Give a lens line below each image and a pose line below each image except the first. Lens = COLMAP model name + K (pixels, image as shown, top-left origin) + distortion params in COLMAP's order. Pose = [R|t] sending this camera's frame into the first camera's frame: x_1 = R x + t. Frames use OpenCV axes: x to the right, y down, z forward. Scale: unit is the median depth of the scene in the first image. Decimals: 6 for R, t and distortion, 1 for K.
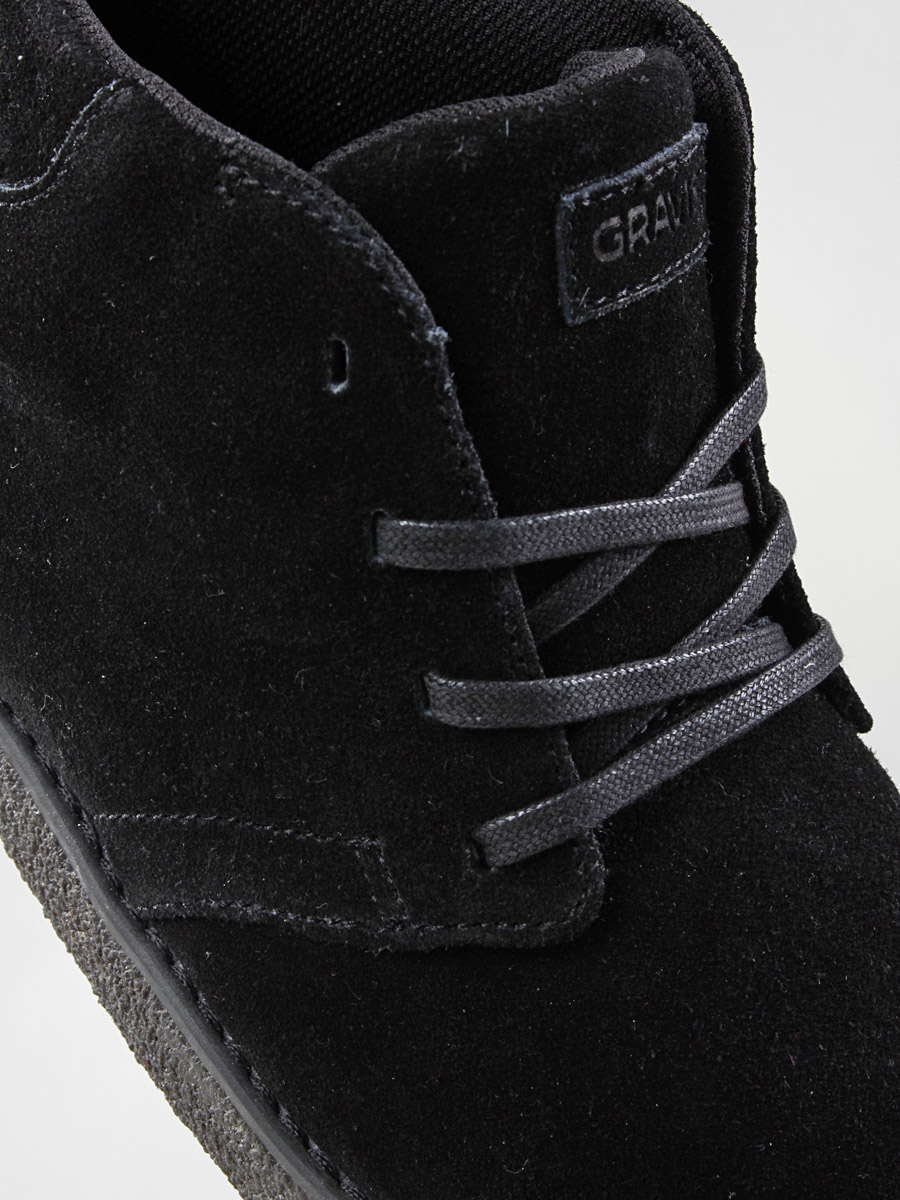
lens RADIAL K [[2266.4, 0, 450.0], [0, 2266.4, 600.0], [0, 0, 1]] dist [0.009304, -0.321669]
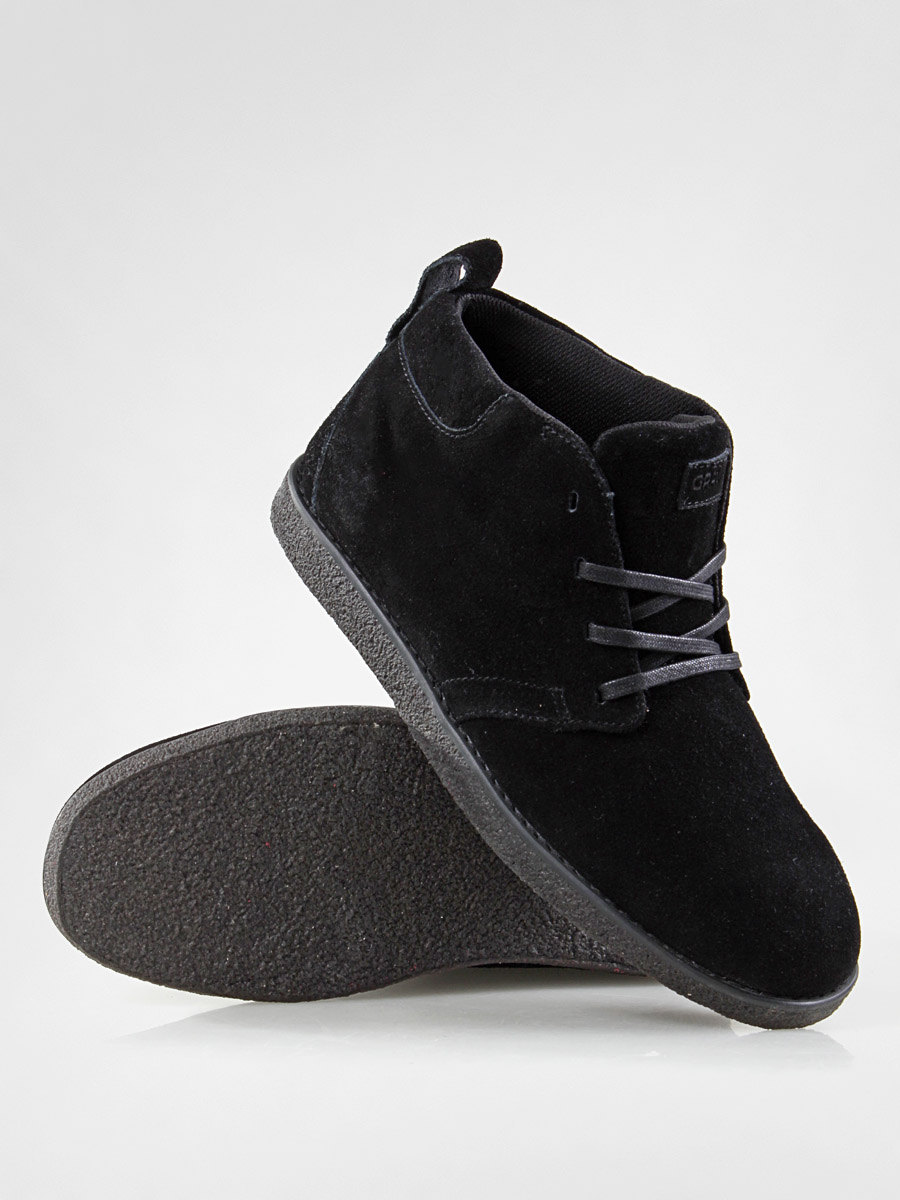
lens RADIAL K [[1838.0, 0, 450.0], [0, 1838.0, 600.0], [0, 0, 1]] dist [-0.727261, -0.004935]
pose [[0.991288, 0.127203, -0.034173, -0.101524], [-0.131388, 0.973211, -0.188672, 0.427525], [0.009258, 0.191518, 0.981445, -1.100515]]
